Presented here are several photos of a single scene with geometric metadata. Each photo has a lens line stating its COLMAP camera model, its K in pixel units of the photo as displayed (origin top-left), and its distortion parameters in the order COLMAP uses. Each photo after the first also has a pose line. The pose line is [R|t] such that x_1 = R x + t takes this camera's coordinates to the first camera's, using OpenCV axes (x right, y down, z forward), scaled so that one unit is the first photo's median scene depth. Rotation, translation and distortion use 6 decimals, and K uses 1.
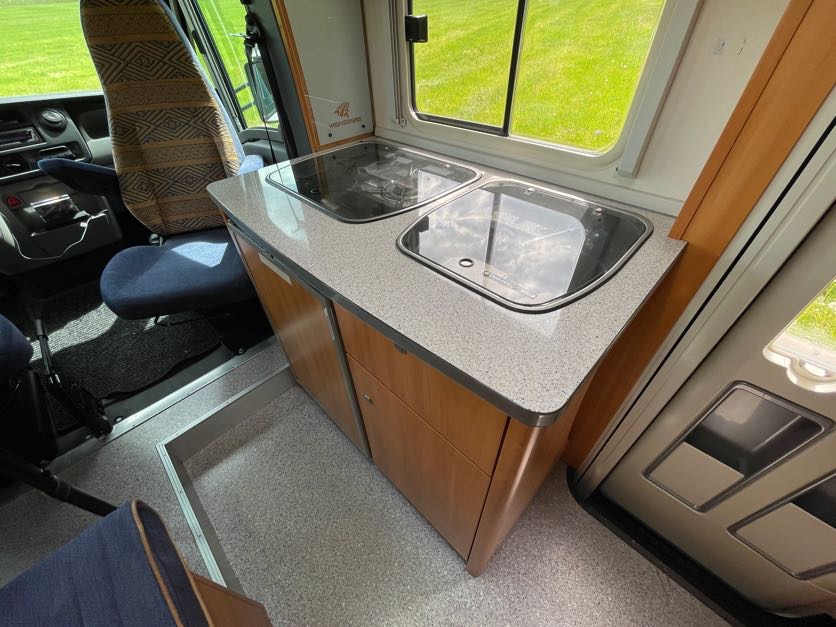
lens RADIAL K [[336.4, 0, 420.6], [0, 336.4, 314.1], [0, 0, 1]] dist [-0.001832, -0.000175]
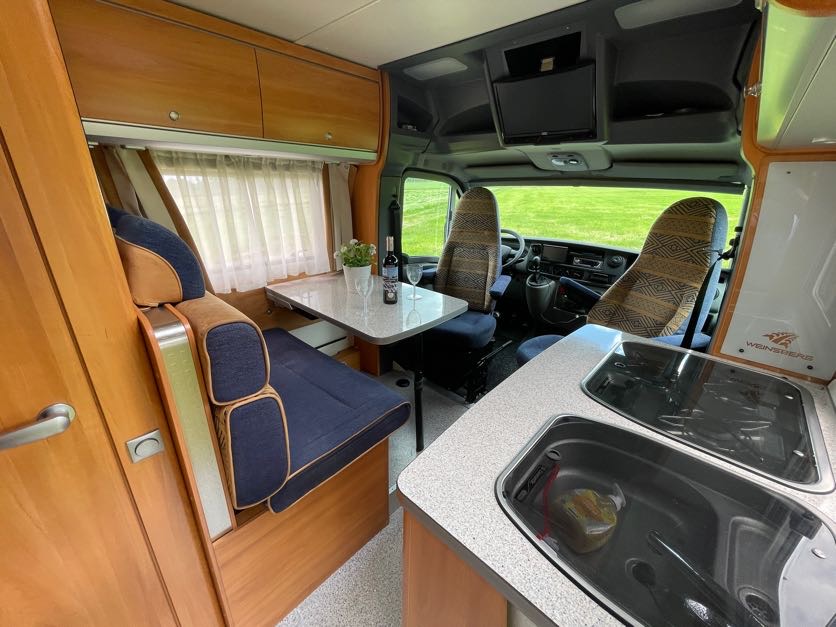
lens RADIAL K [[336.4, 0, 417.3], [0, 336.4, 311.1], [0, 0, 1]] dist [-0.001832, -0.000175]
pose [[0.019499, 0.379406, -0.925025, 0.443128], [-0.689534, 0.675067, 0.262349, -0.218880], [0.723990, 0.632721, 0.274777, 0.061974]]
